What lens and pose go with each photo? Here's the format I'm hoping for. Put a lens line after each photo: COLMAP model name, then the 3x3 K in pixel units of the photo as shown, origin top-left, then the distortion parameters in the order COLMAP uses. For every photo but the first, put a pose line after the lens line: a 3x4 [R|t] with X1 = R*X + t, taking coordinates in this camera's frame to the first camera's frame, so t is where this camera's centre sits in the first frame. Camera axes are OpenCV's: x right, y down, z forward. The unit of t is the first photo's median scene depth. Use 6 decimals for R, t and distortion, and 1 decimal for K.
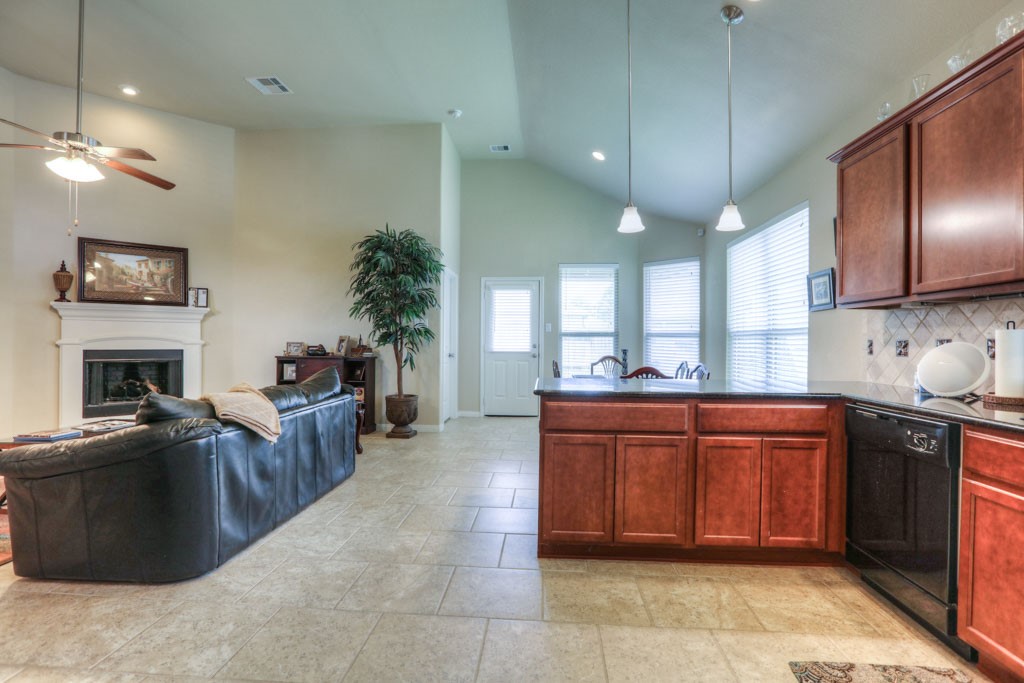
lens RADIAL K [[485.0, 0, 510.3], [0, 485.0, 340.5], [0, 0, 1]] dist [-0.033097, 0.010807]
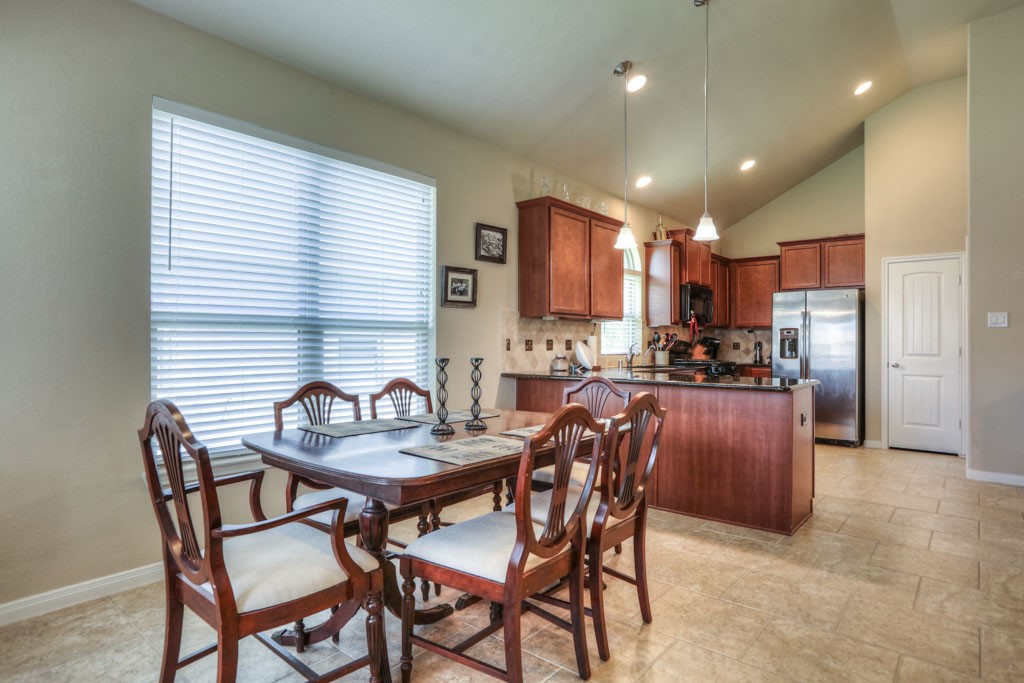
lens RADIAL K [[559.6, 0, 518.1], [0, 559.6, 339.5], [0, 0, 1]] dist [-0.029823, 0.019679]
pose [[-0.813169, -0.006950, 0.581986, -0.128573], [-0.012136, 0.999914, -0.005016, 0.007036], [-0.581901, -0.011142, -0.813183, 2.169960]]
